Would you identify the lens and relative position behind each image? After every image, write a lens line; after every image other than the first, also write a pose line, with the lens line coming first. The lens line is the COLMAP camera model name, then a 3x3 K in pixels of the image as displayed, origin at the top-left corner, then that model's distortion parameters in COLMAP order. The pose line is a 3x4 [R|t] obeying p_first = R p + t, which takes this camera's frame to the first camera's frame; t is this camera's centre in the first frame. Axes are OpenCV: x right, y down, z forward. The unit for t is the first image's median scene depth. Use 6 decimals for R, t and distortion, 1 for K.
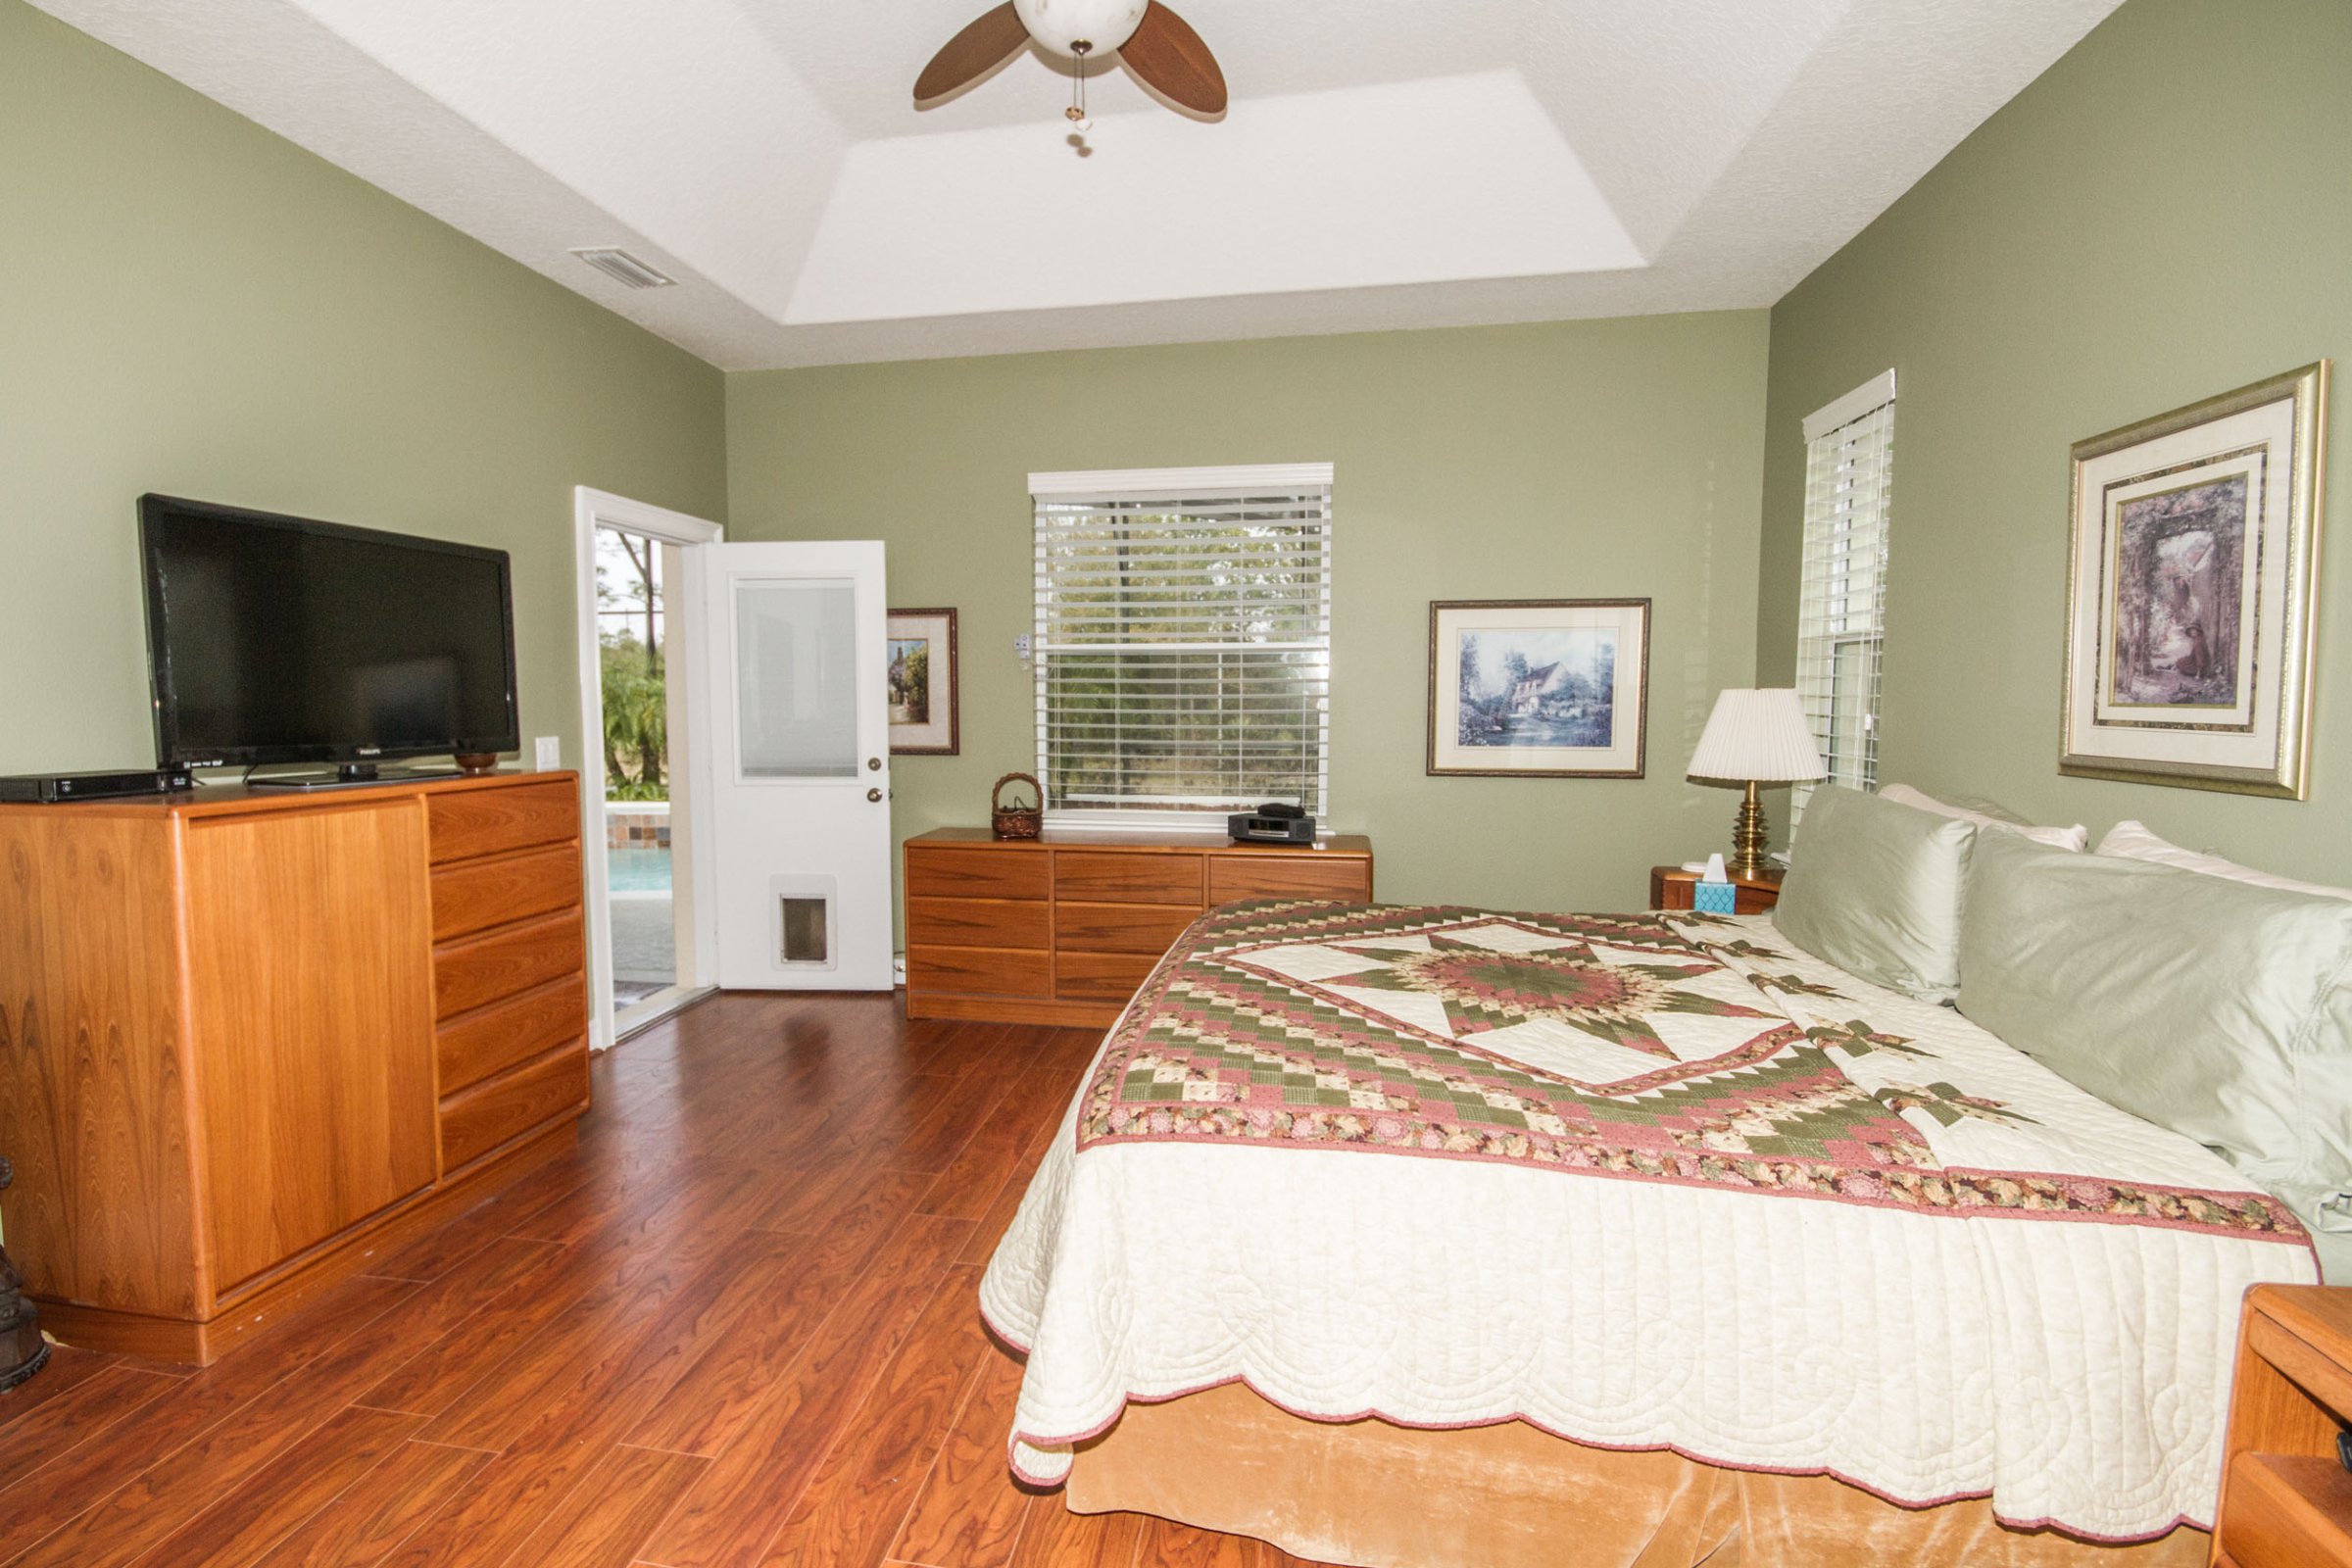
lens RADIAL K [[1132.1, 0, 1176.0], [0, 1132.1, 784.0], [0, 0, 1]] dist [-0.004769, -0.000215]
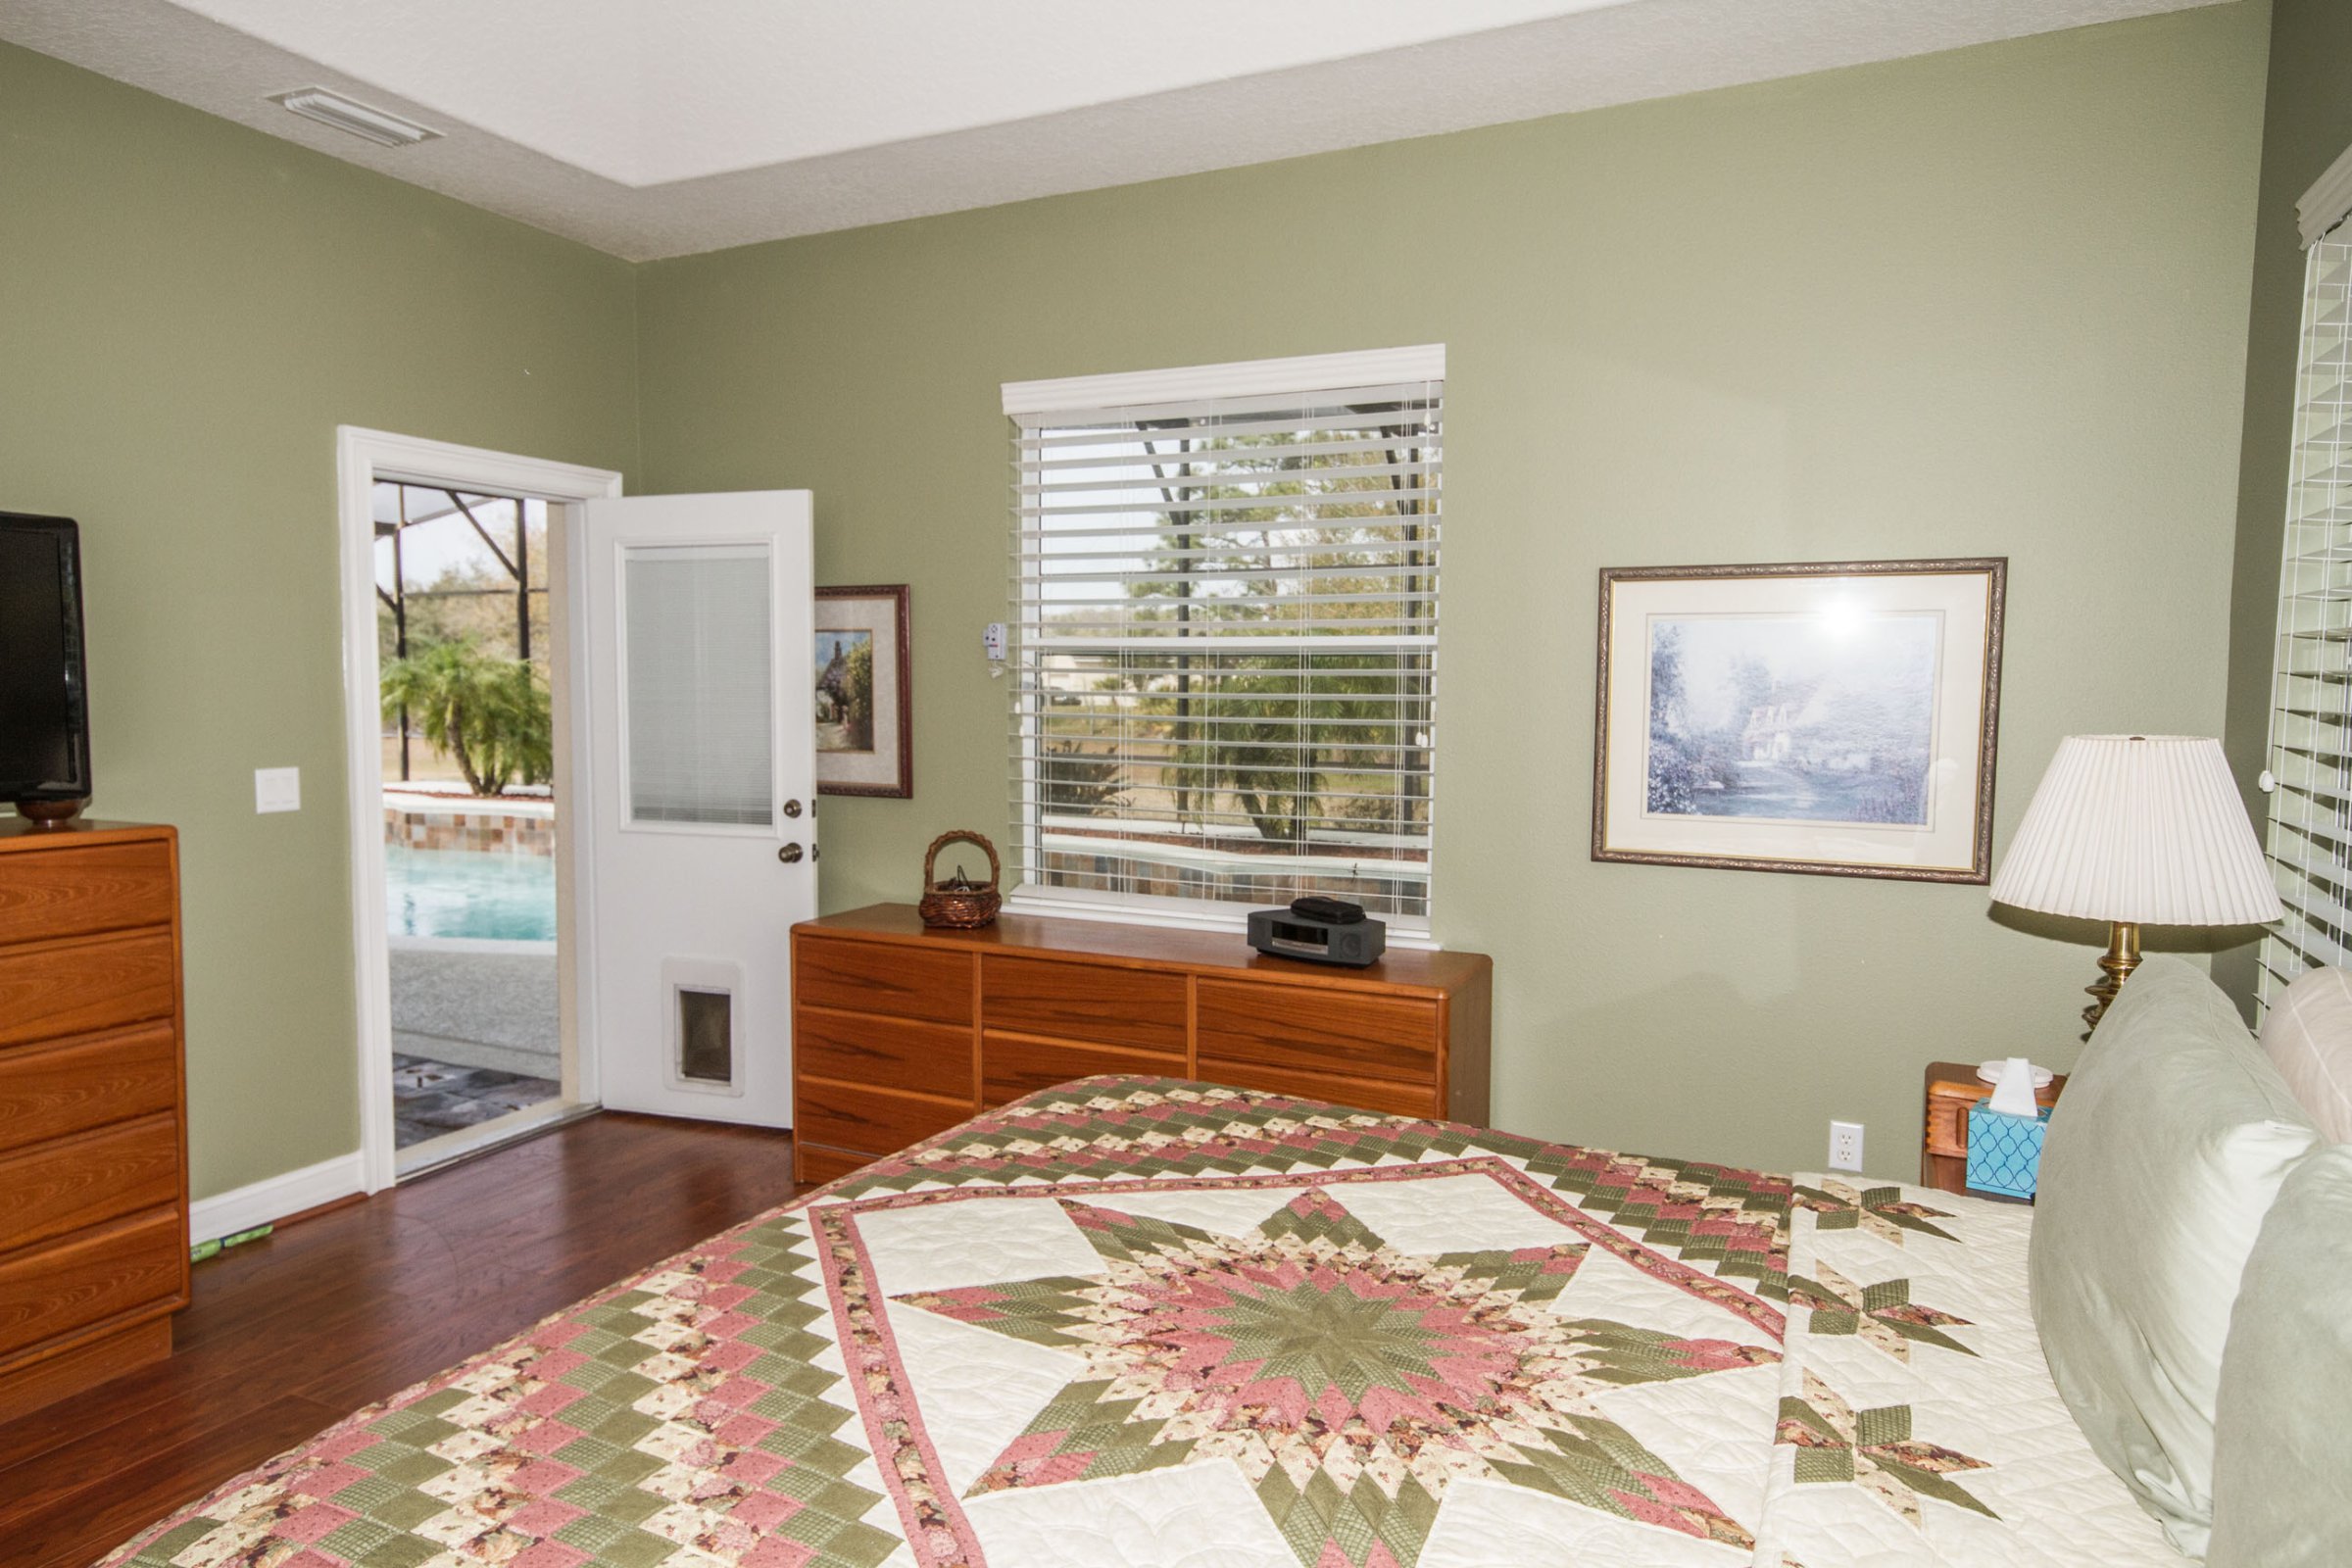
lens RADIAL K [[1490.1, 0, 1176.0], [0, 1490.1, 784.0], [0, 0, 1]] dist [0.033976, 0.000516]
pose [[0.958903, 0.028438, -0.282307, 0.233938], [-0.031358, 0.999491, -0.005830, -0.036454], [0.281997, 0.014443, 0.959306, 0.186442]]
